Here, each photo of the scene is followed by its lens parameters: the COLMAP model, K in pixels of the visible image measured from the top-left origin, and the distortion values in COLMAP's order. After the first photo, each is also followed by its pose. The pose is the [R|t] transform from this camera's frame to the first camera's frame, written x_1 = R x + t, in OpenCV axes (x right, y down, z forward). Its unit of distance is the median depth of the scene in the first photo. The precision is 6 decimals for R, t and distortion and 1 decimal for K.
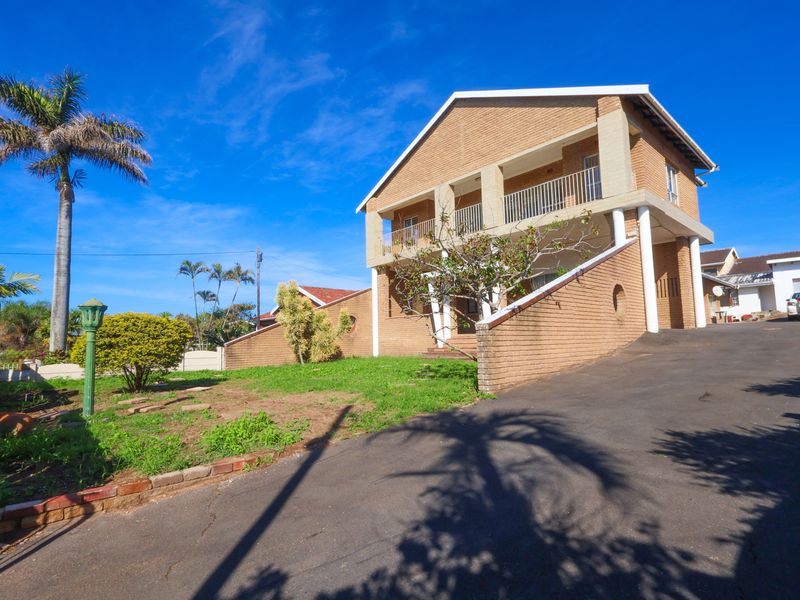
lens RADIAL K [[414.6, 0, 398.5], [0, 414.6, 300.1], [0, 0, 1]] dist [-0.002481, 0.000153]
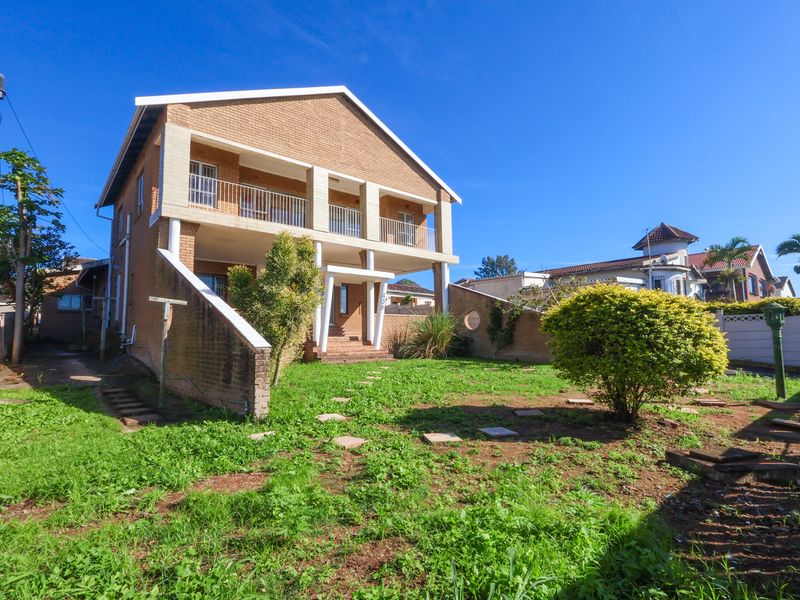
lens RADIAL K [[414.6, 0, 398.5], [0, 414.6, 300.1], [0, 0, 1]] dist [-0.002481, 0.000153]
pose [[0.015285, 0.123815, 0.992188, -0.821786], [-0.079736, 0.989294, -0.122226, 0.104675], [-0.996699, -0.077245, 0.024994, 0.886488]]
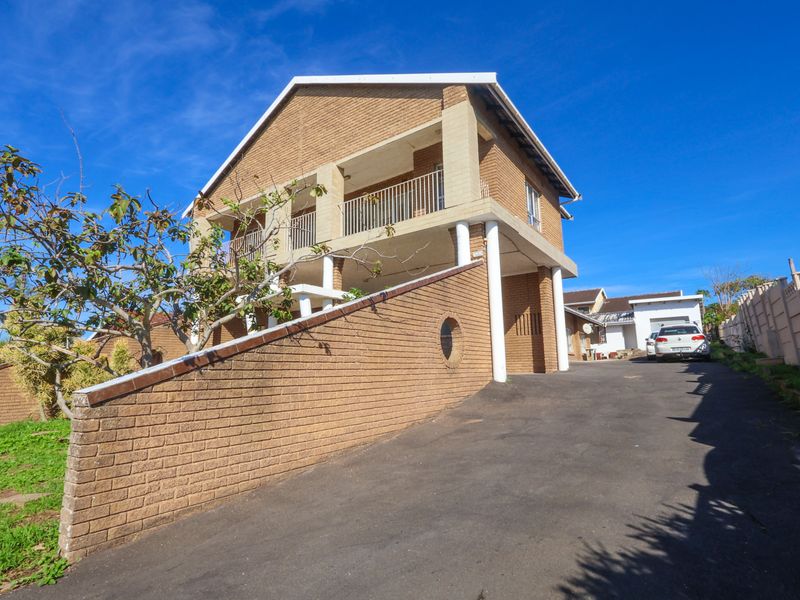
lens RADIAL K [[414.6, 0, 398.5], [0, 414.6, 300.1], [0, 0, 1]] dist [-0.002481, 0.000153]
pose [[0.976167, 0.039679, 0.213363, 0.194895], [-0.024156, 0.996900, -0.074876, -0.008185], [-0.215673, 0.067937, 0.974099, 0.209219]]
